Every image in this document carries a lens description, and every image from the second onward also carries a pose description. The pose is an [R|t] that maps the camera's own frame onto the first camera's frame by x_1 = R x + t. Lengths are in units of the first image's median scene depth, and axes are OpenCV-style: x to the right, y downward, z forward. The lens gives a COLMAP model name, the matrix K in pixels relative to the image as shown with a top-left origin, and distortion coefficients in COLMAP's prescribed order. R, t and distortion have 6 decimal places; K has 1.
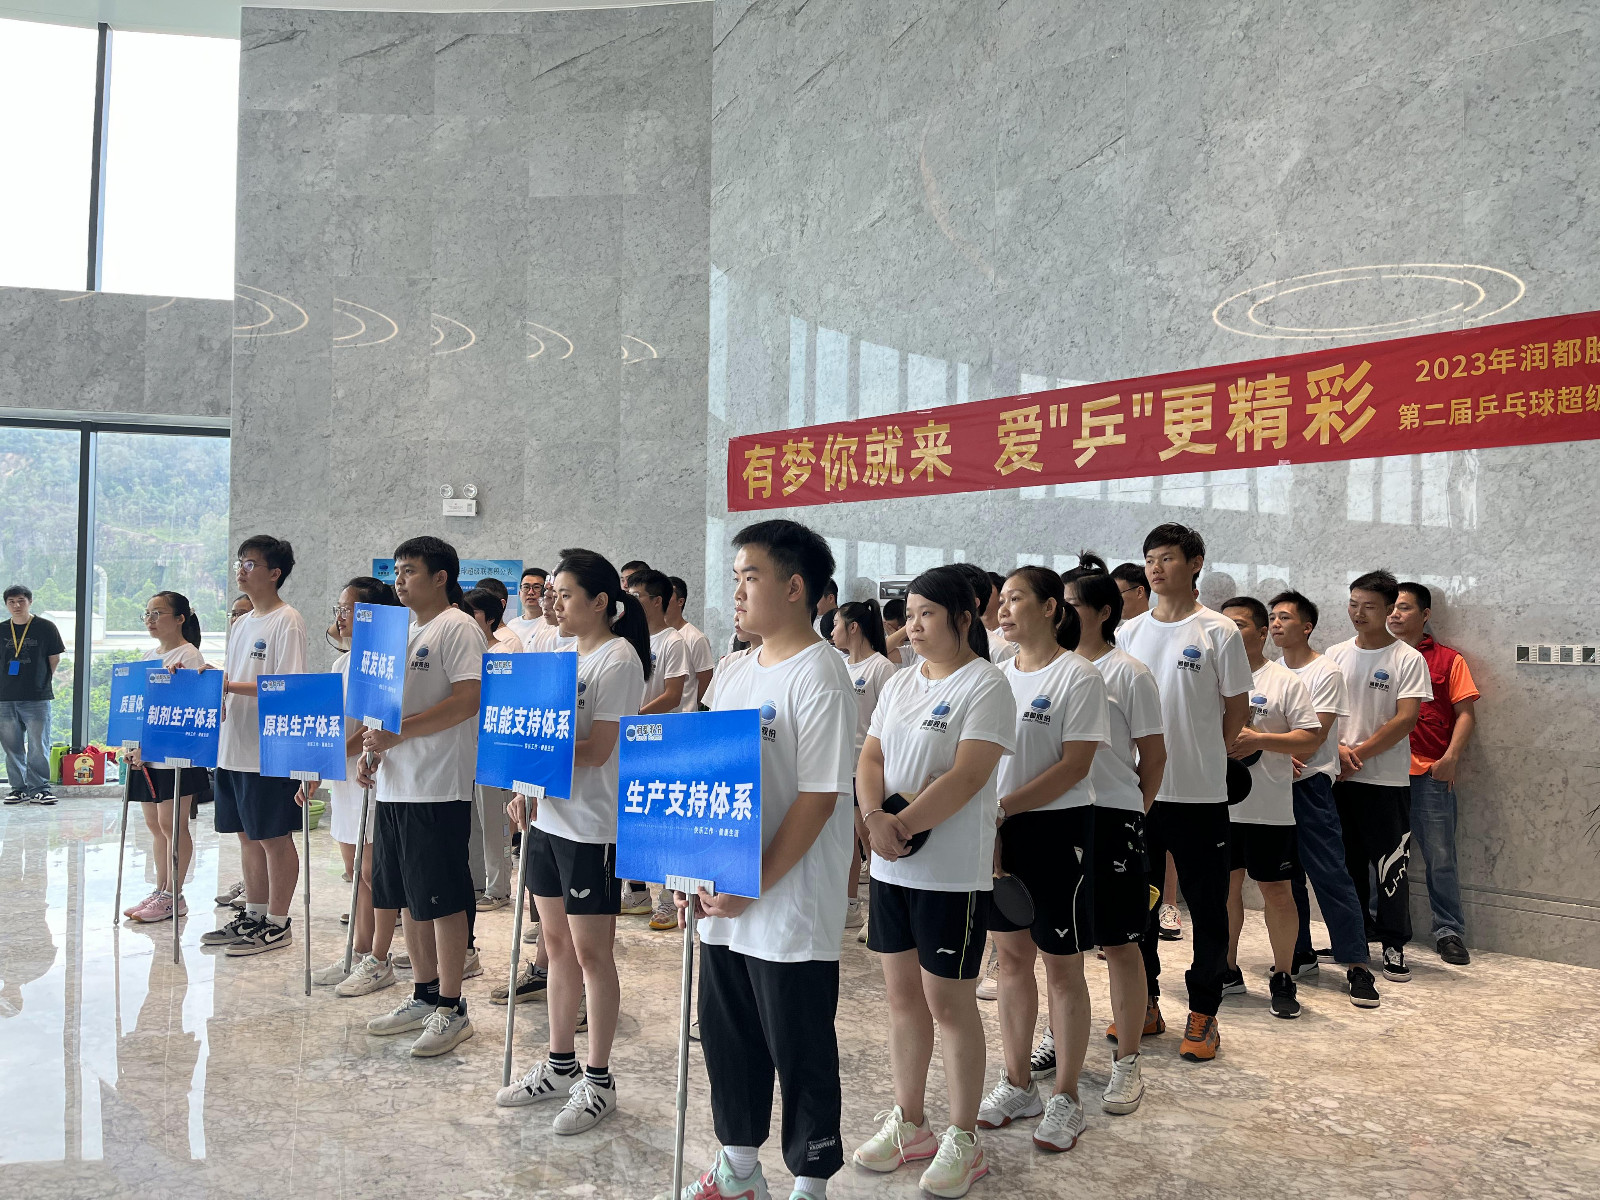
lens RADIAL K [[1212.0, 0, 799.8], [0, 1212.0, 599.4], [0, 0, 1]] dist [0.078796, -0.098224]
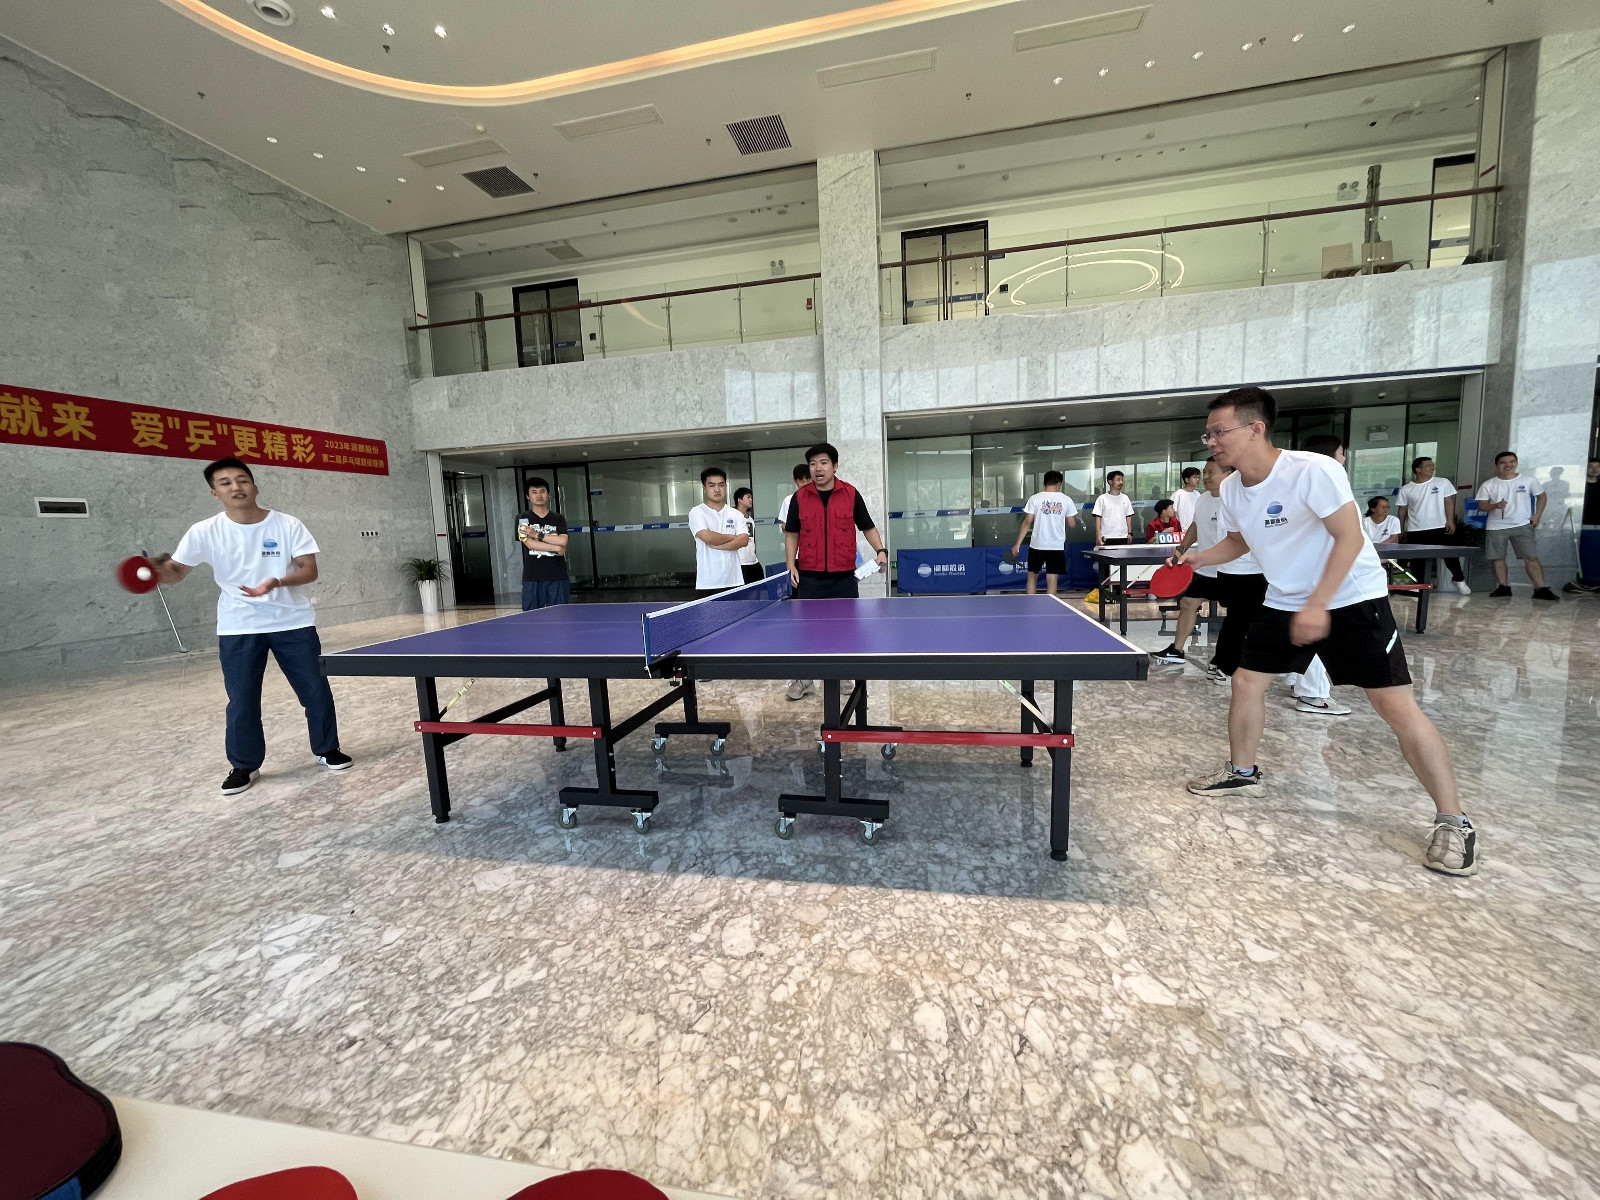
lens RADIAL K [[642.9, 0, 800.4], [0, 642.9, 604.7], [0, 0, 1]] dist [-0.003370, -0.000128]
pose [[-0.520886, -0.094223, 0.848410, -1.268084], [0.010374, 0.993117, 0.116664, 0.034633], [-0.853563, 0.069570, -0.516324, 0.697873]]
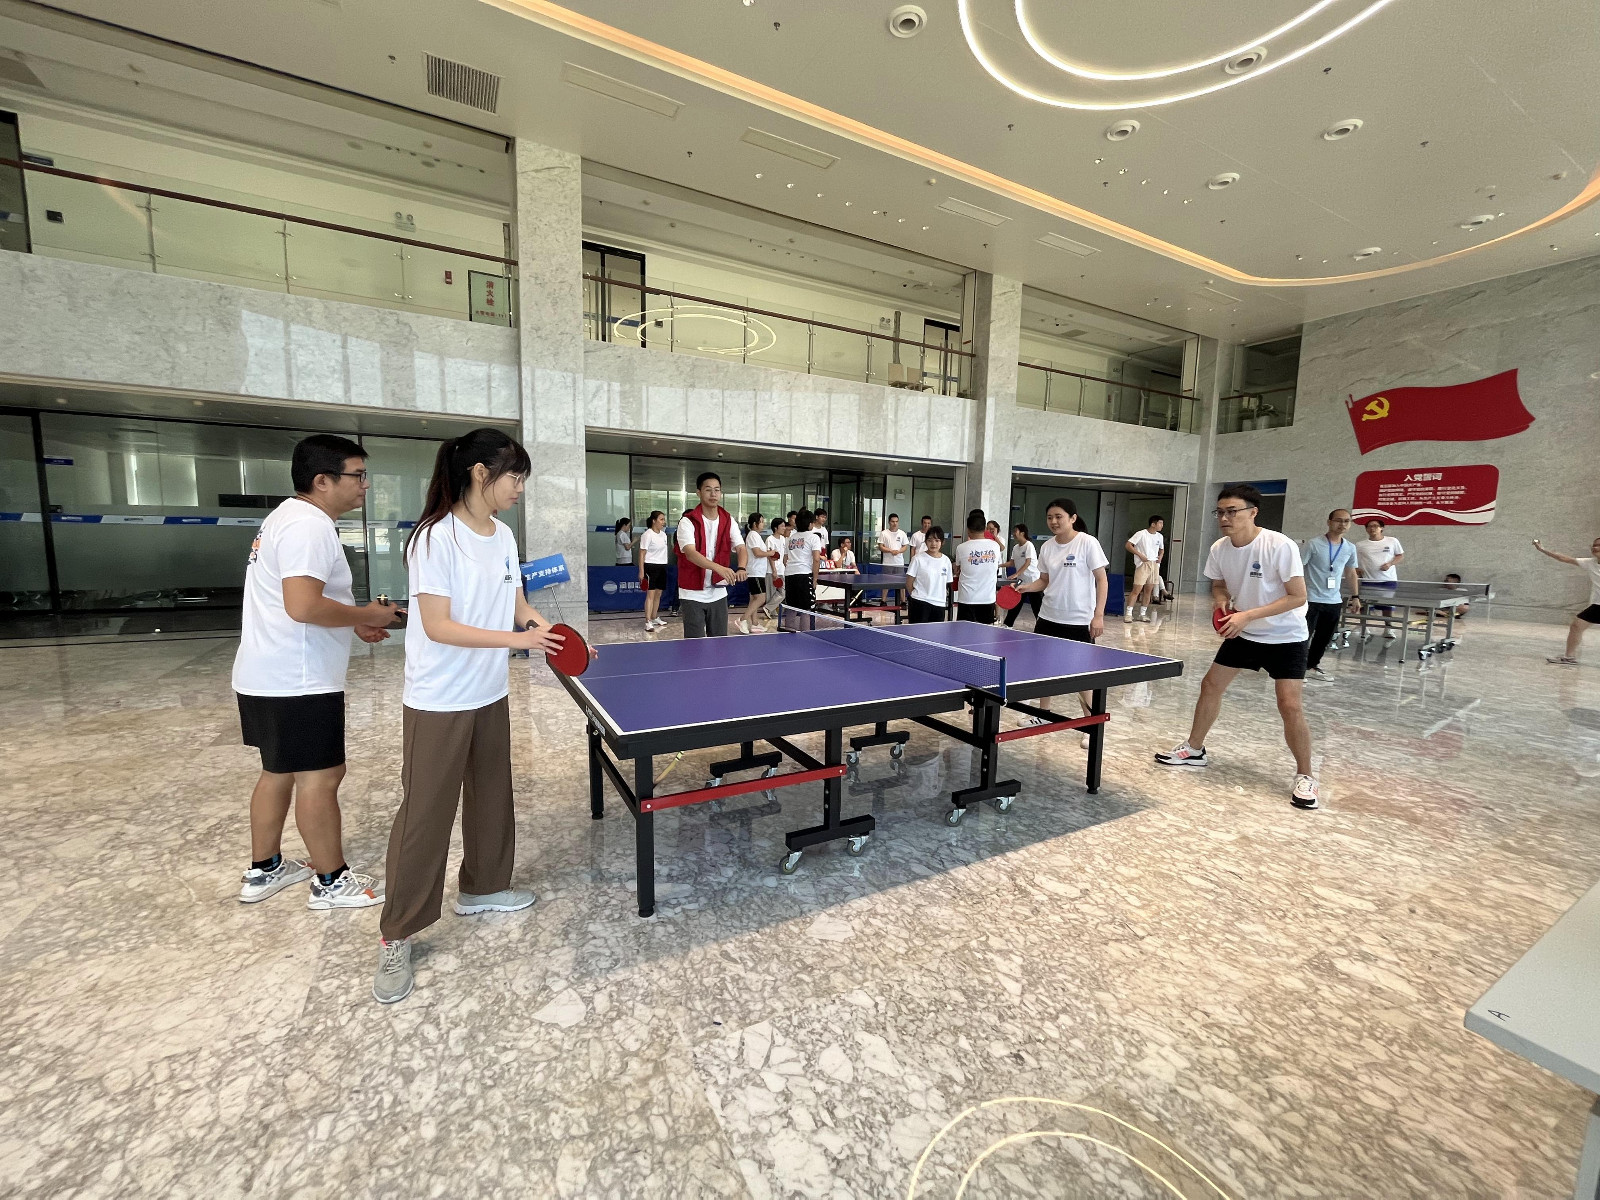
lens RADIAL K [[642.9, 0, 797.4], [0, 642.9, 606.2], [0, 0, 1]] dist [-0.003370, -0.000128]
pose [[-0.952184, -0.072343, 0.296835, -1.013500], [-0.046168, 0.994475, 0.094273, 0.015339], [-0.302015, 0.076061, -0.950264, 0.957809]]
